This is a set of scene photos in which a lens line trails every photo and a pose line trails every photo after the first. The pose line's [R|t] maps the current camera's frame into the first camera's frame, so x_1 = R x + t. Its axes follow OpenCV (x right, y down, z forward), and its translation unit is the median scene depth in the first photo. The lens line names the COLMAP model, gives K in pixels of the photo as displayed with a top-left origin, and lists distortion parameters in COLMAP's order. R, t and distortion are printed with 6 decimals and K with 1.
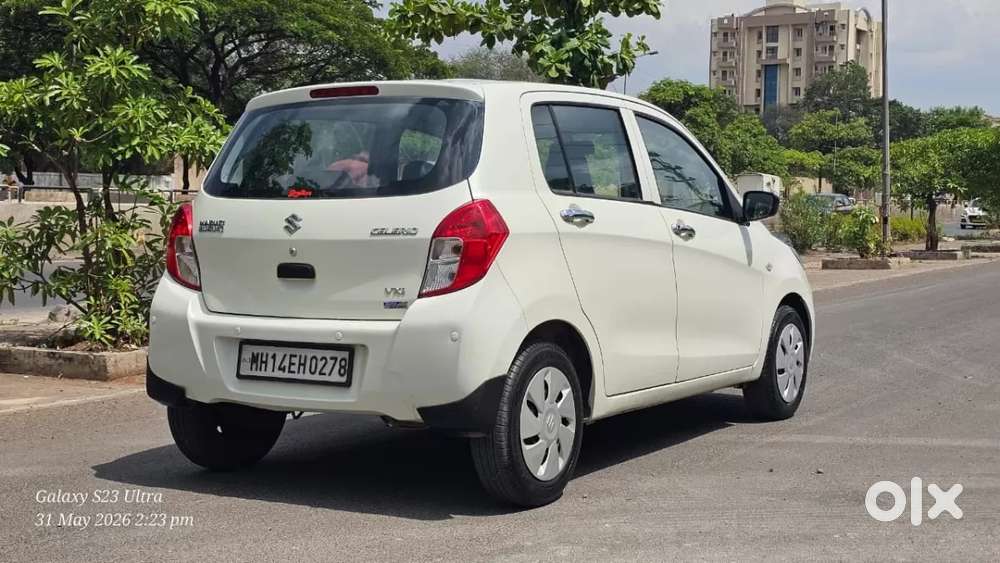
lens RADIAL K [[1420.3, 0, 500.0], [0, 1420.3, 281.5], [0, 0, 1]] dist [0.053631, -0.028371]
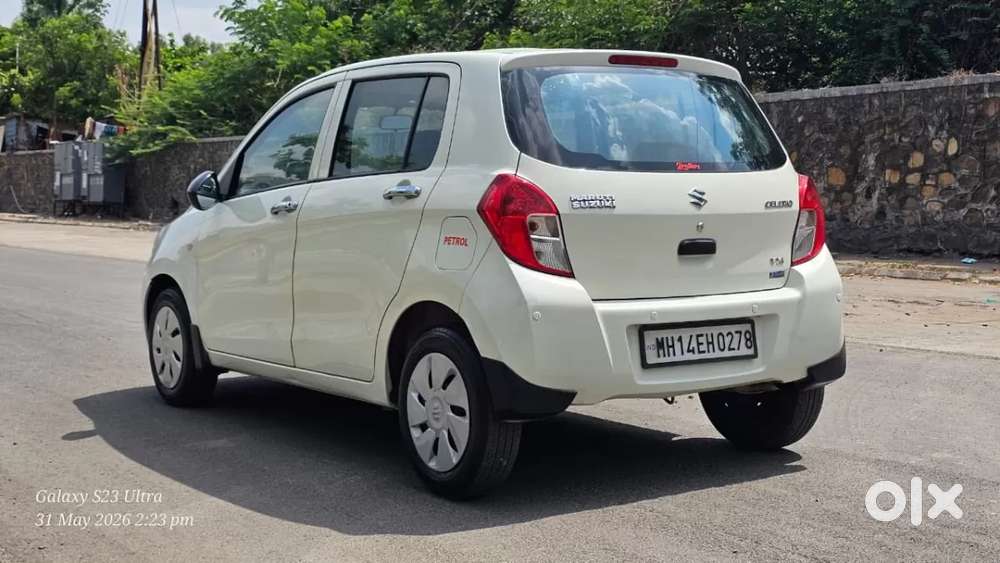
lens RADIAL K [[1426.1, 0, 505.3], [0, 1426.1, 248.8], [0, 0, 1]] dist [0.038224, 0.054153]
pose [[0.402498, -0.037691, 0.914644, -1.081024], [0.046046, 0.998721, 0.020893, -0.032509], [-0.914262, 0.033706, 0.403719, 0.730021]]
